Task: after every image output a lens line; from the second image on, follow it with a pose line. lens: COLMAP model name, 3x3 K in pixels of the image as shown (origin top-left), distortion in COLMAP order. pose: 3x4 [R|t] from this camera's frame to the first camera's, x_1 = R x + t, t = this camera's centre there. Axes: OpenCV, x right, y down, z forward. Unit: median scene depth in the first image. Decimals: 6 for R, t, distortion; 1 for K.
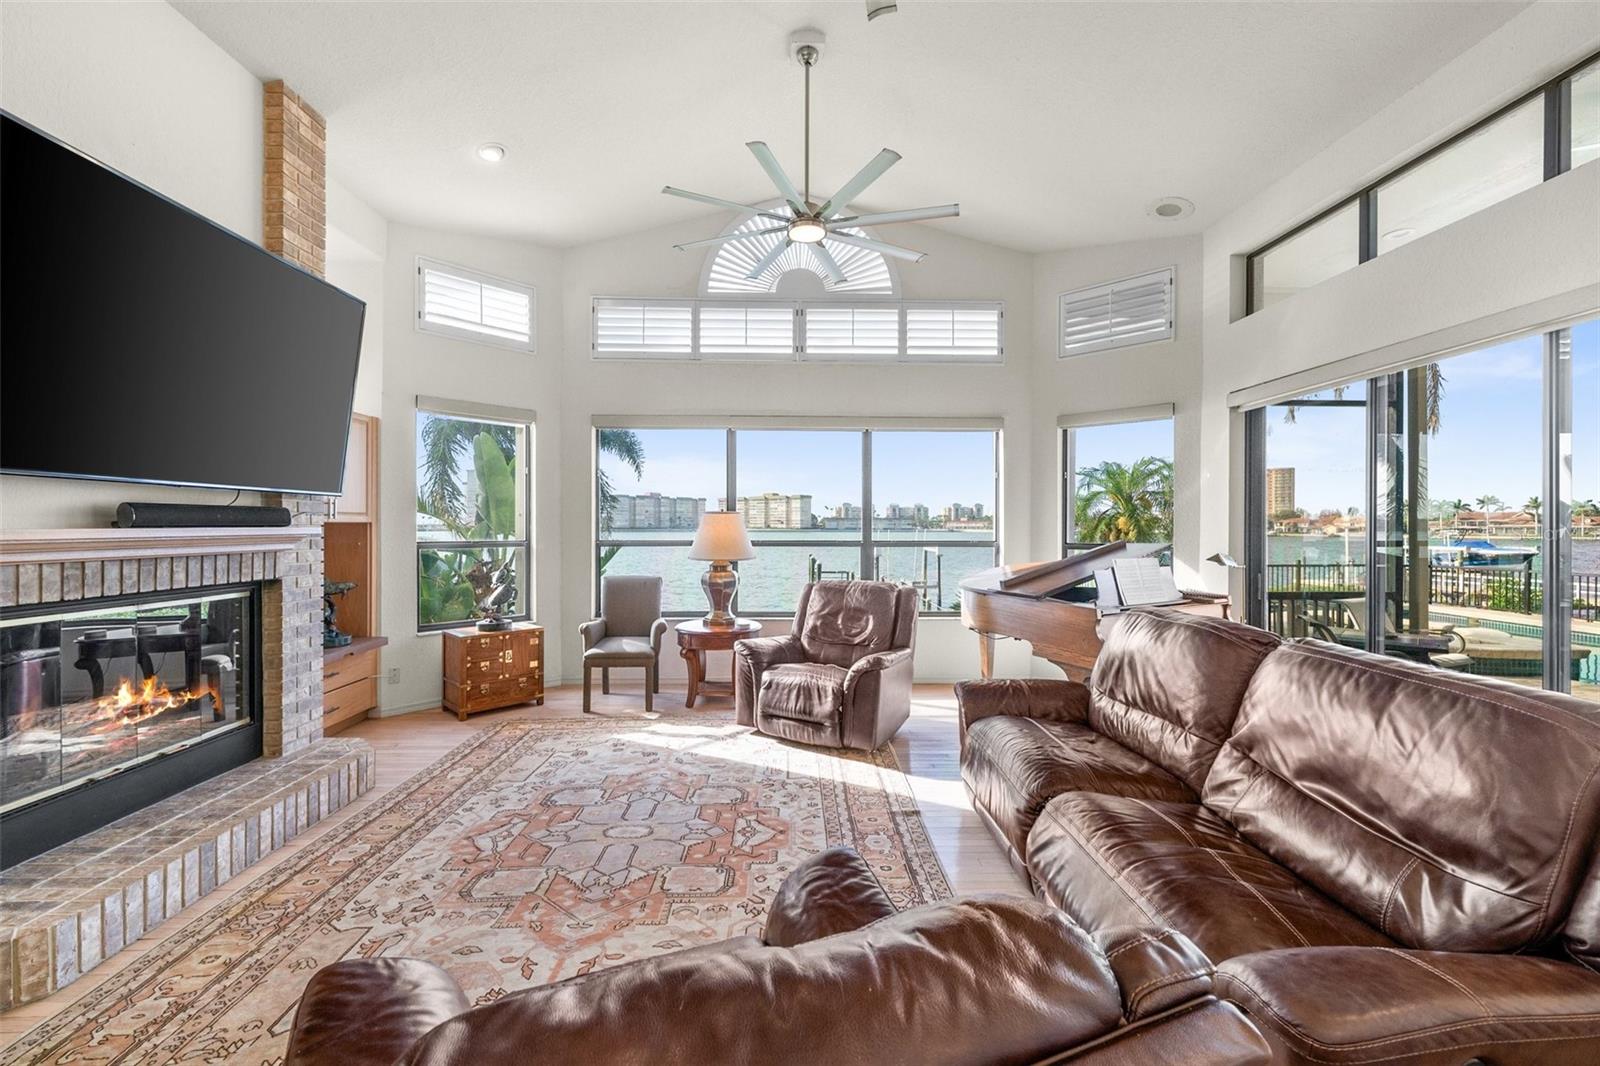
lens RADIAL K [[636.1, 0, 799.9], [0, 636.1, 527.8], [0, 0, 1]] dist [-0.000160, 0.000036]
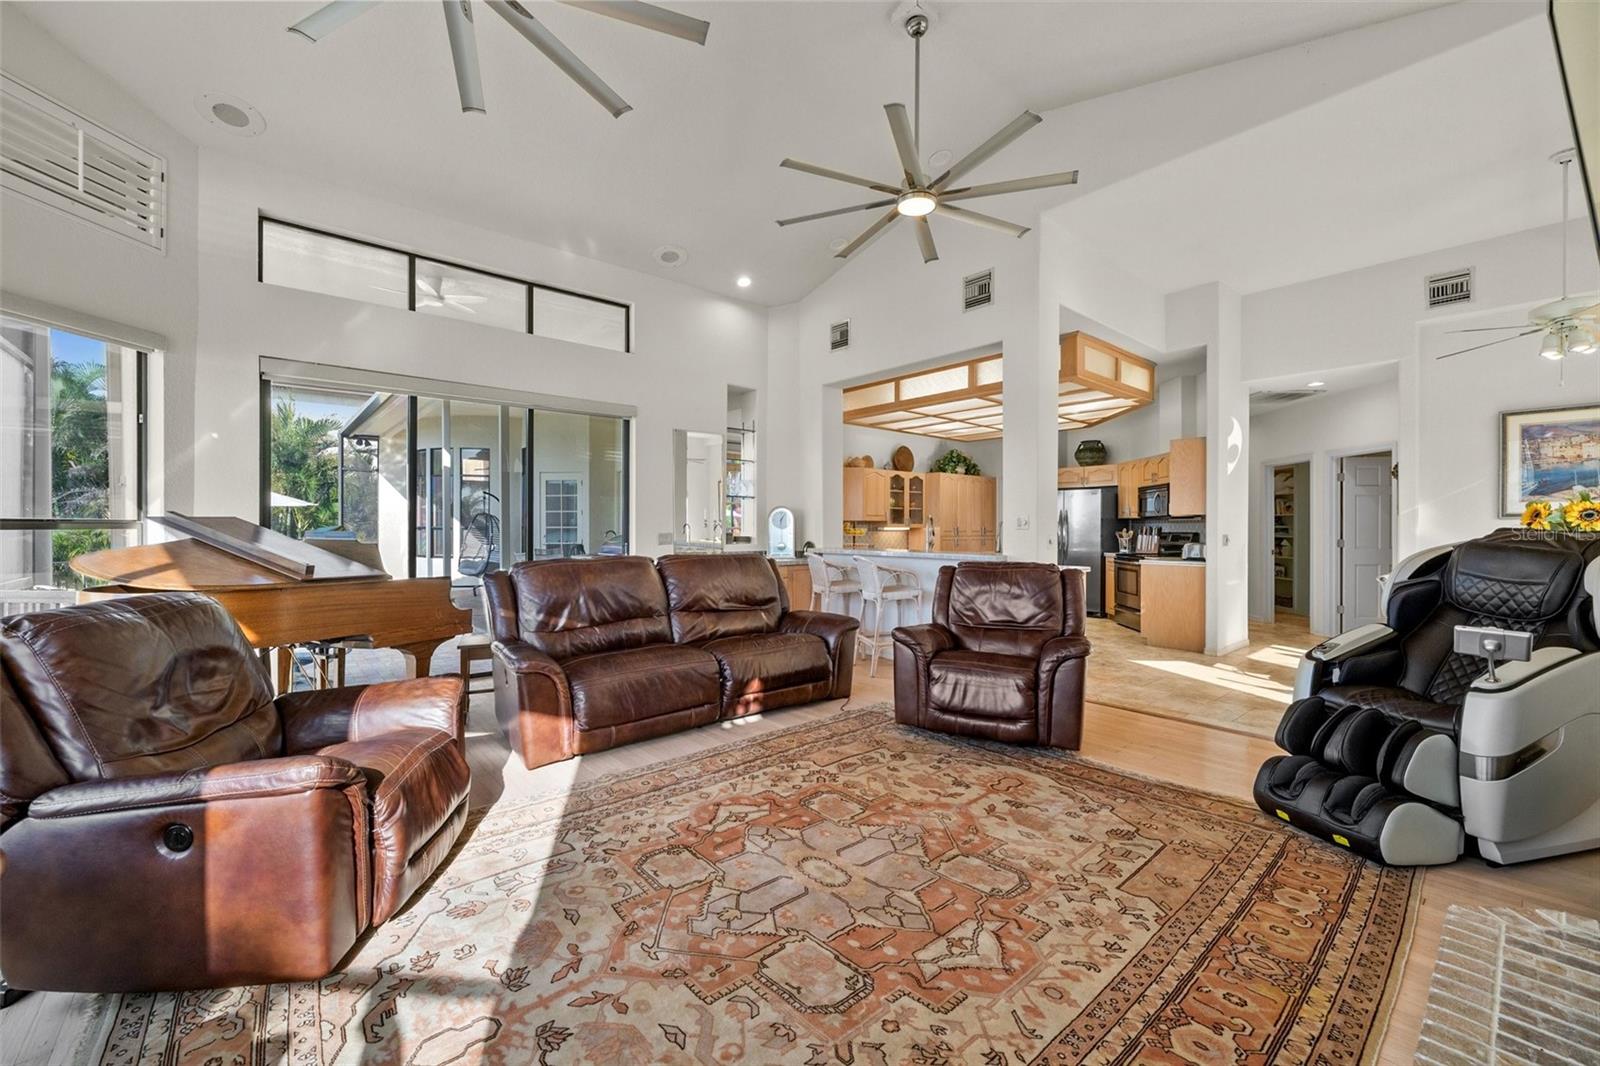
lens RADIAL K [[636.1, 0, 799.1], [0, 636.1, 529.1], [0, 0, 1]] dist [-0.000160, 0.000036]
pose [[-0.631072, -0.004827, 0.775709, -0.746077], [-0.001095, 0.999985, 0.005332, 0.049812], [-0.775724, 0.002516, -0.631068, 1.326692]]
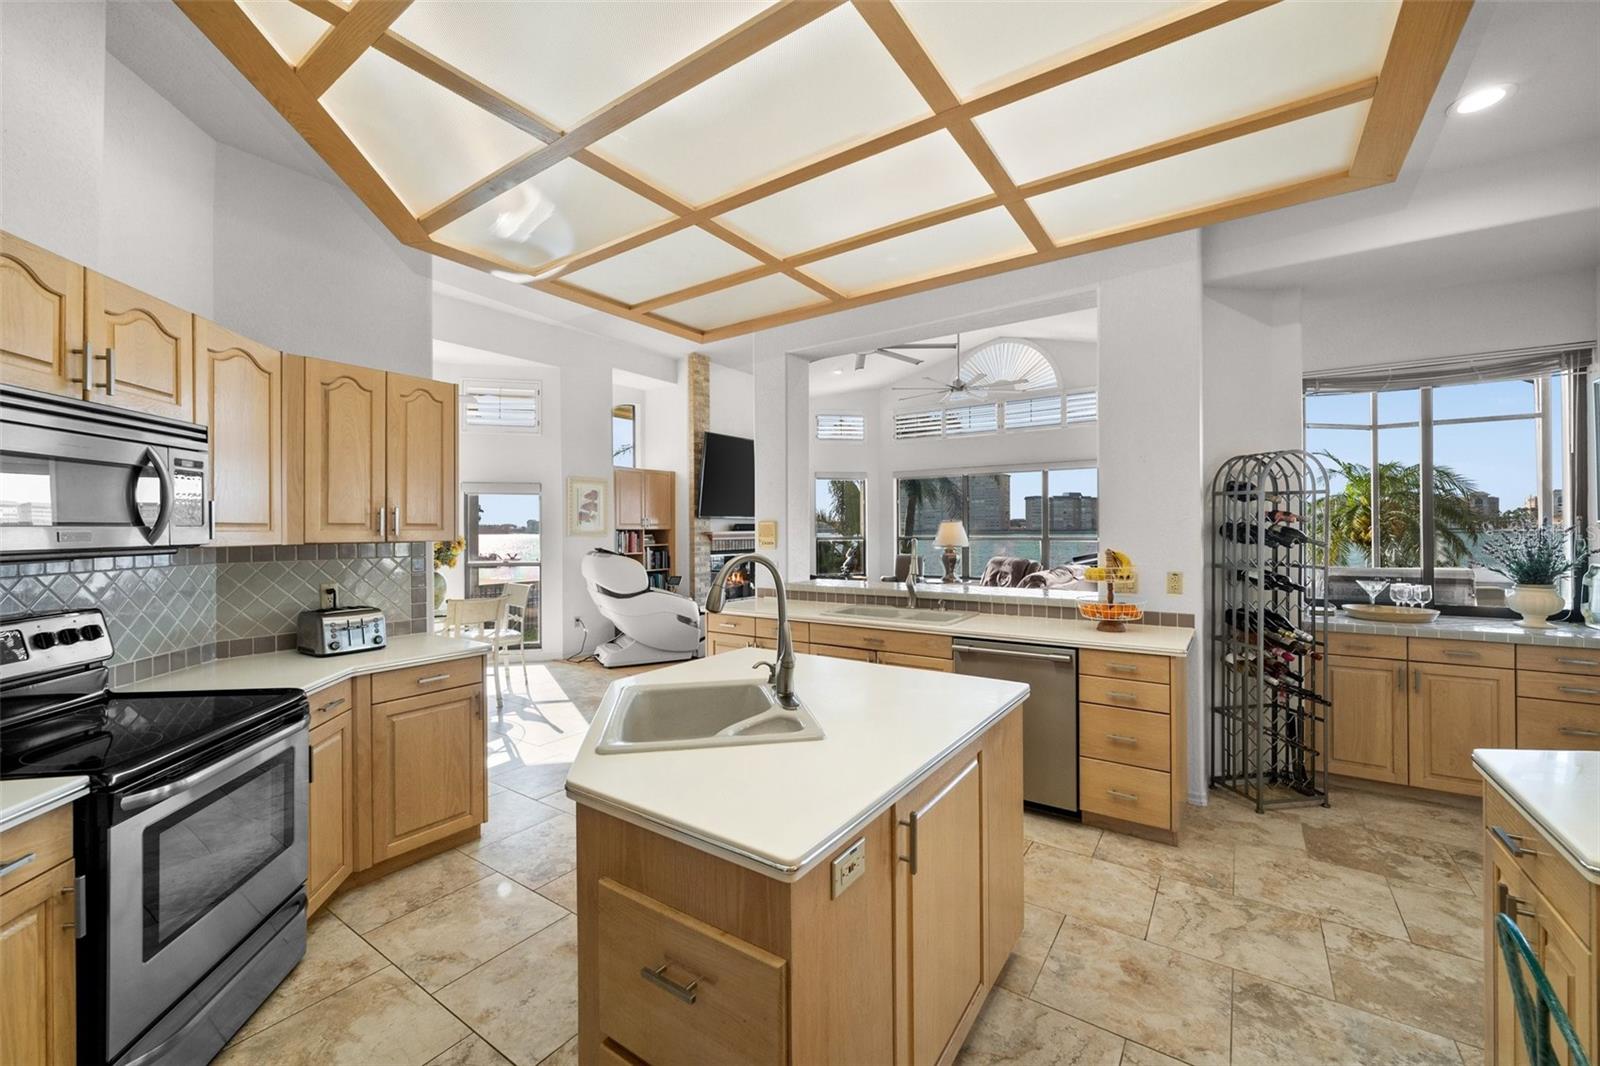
lens RADIAL K [[636.1, 0, 798.0], [0, 636.1, 534.1], [0, 0, 1]] dist [-0.000160, 0.000036]
pose [[0.801033, -0.003977, -0.598607, 1.018049], [0.007639, 0.999964, 0.003580, 0.005272], [0.598572, -0.007441, 0.801035, -1.238718]]
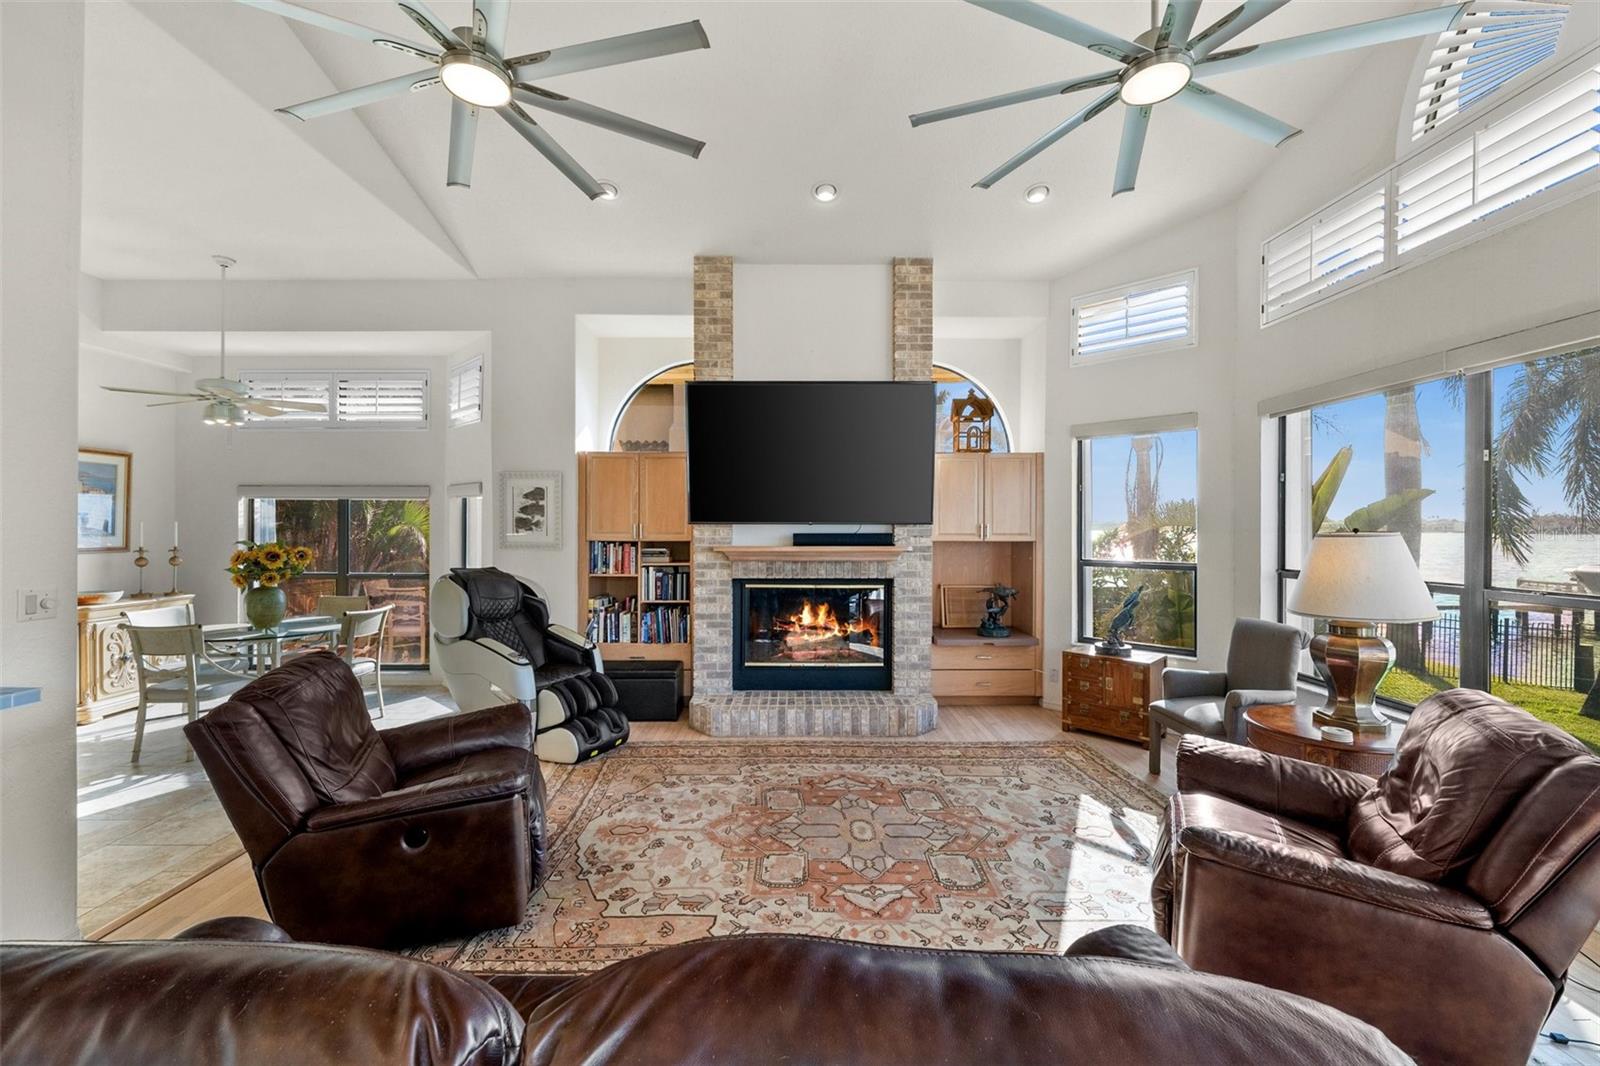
lens RADIAL K [[636.1, 0, 795.2], [0, 636.1, 531.7], [0, 0, 1]] dist [-0.000160, 0.000036]
pose [[-0.022814, 0.006733, -0.999717, 0.739640], [-0.004518, 0.999966, 0.006838, -0.045636], [0.999730, 0.004672, -0.022783, 0.795086]]
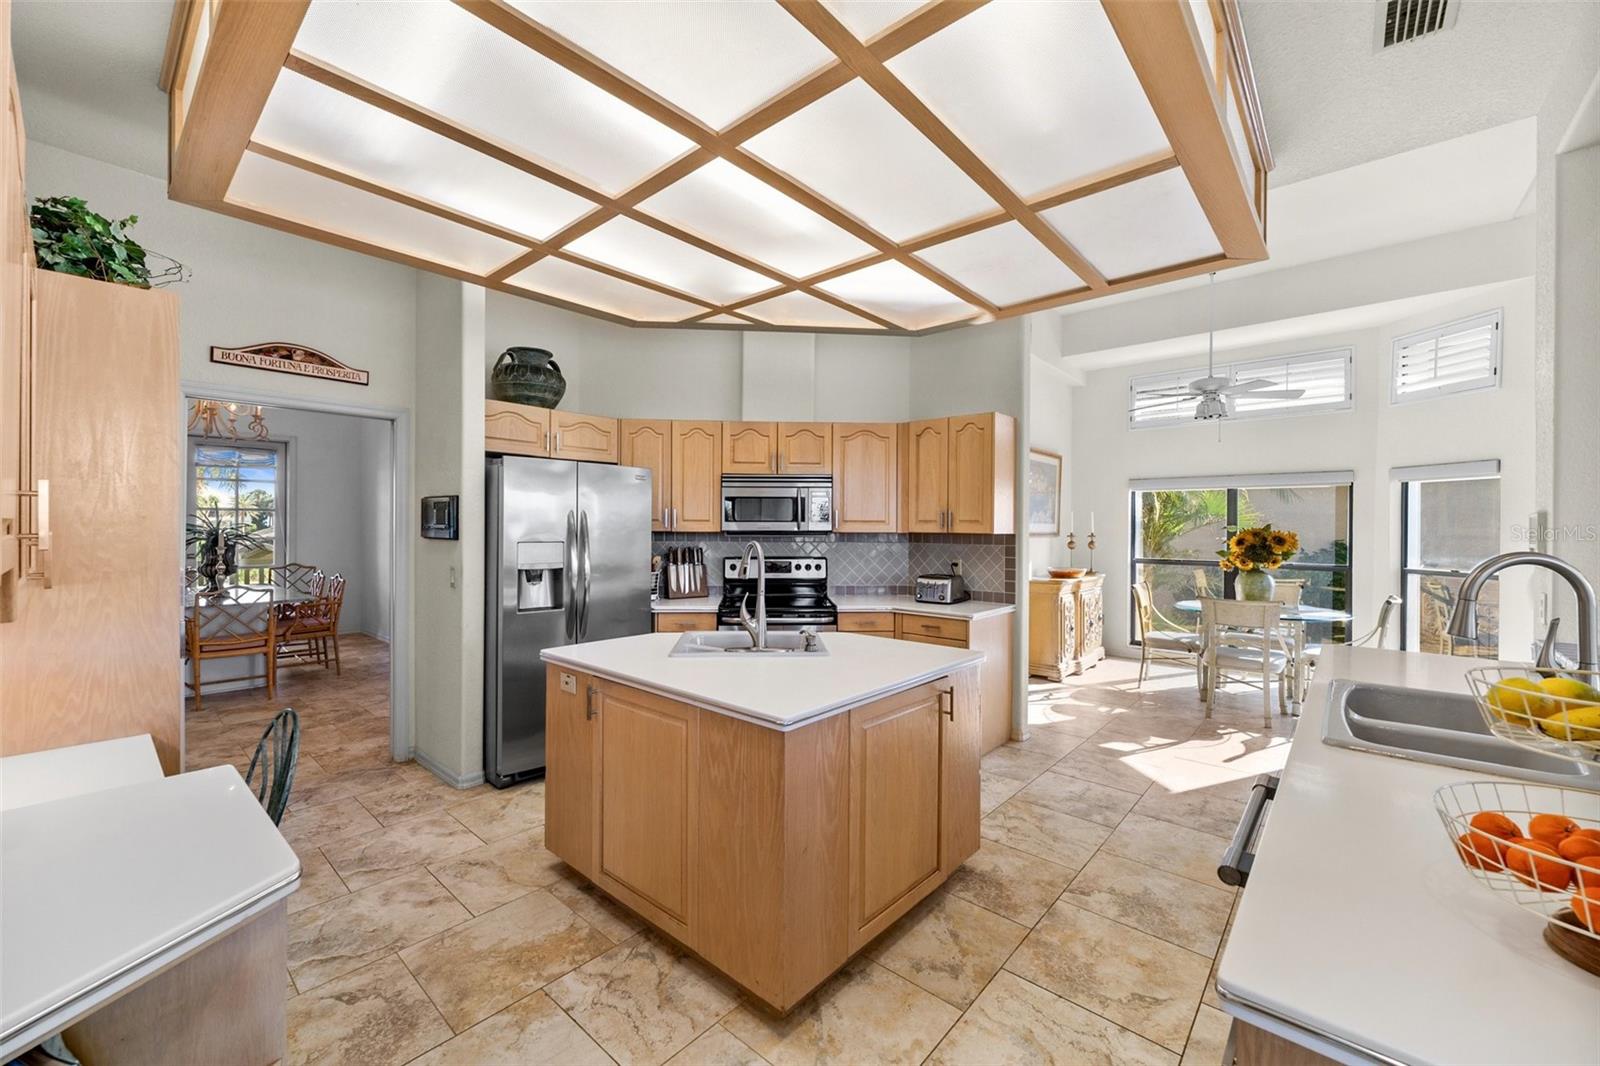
lens RADIAL K [[636.1, 0, 794.0], [0, 636.1, 528.6], [0, 0, 1]] dist [-0.000160, 0.000036]
pose [[-0.683352, -0.005809, -0.730066, 1.191870], [-0.011235, 0.999934, 0.002559, 0.006898], [0.730003, 0.009951, -0.683372, -0.242044]]
